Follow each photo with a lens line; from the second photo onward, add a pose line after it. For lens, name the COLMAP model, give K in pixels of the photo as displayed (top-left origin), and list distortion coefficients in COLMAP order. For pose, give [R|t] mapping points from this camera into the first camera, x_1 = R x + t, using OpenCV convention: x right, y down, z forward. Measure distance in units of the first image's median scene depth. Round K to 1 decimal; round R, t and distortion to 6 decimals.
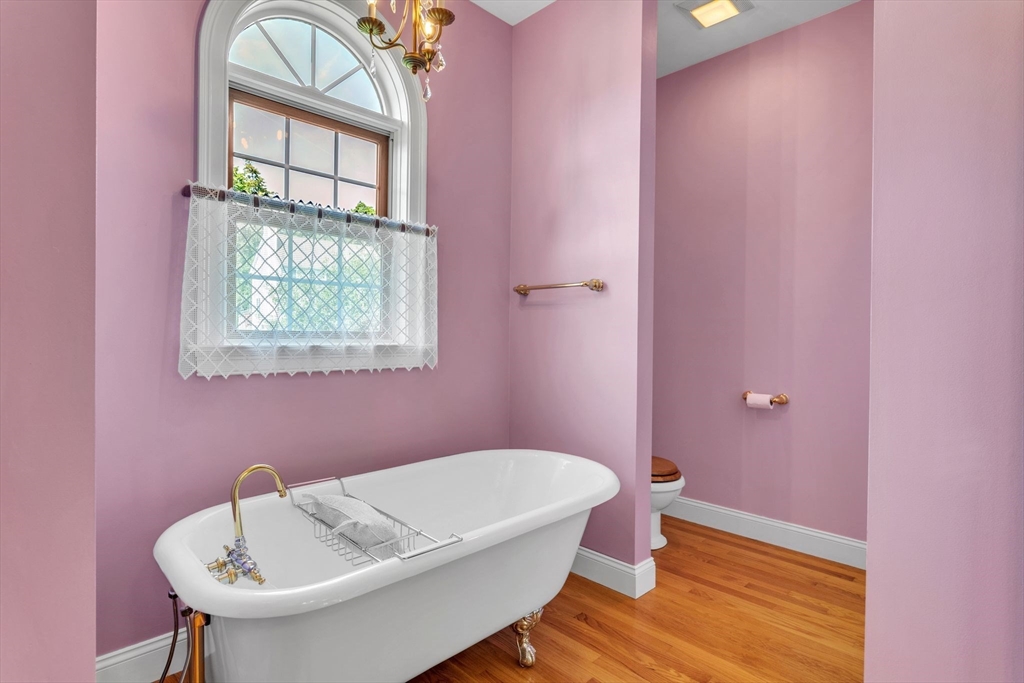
lens RADIAL K [[515.7, 0, 512.1], [0, 515.7, 341.1], [0, 0, 1]] dist [-0.015442, 0.007881]
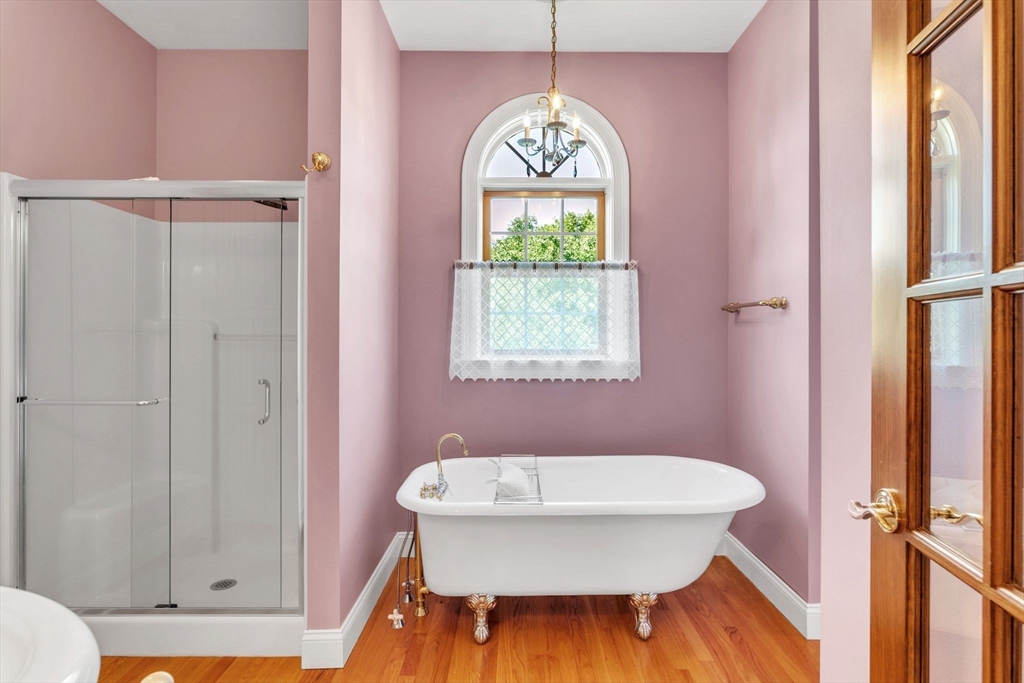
lens RADIAL K [[515.7, 0, 512.4], [0, 515.7, 339.4], [0, 0, 1]] dist [-0.015442, 0.007881]
pose [[0.715647, -0.005724, -0.698438, 0.554444], [-0.002907, 0.999933, -0.011174, -0.032206], [0.698456, 0.010027, 0.715583, -0.046799]]
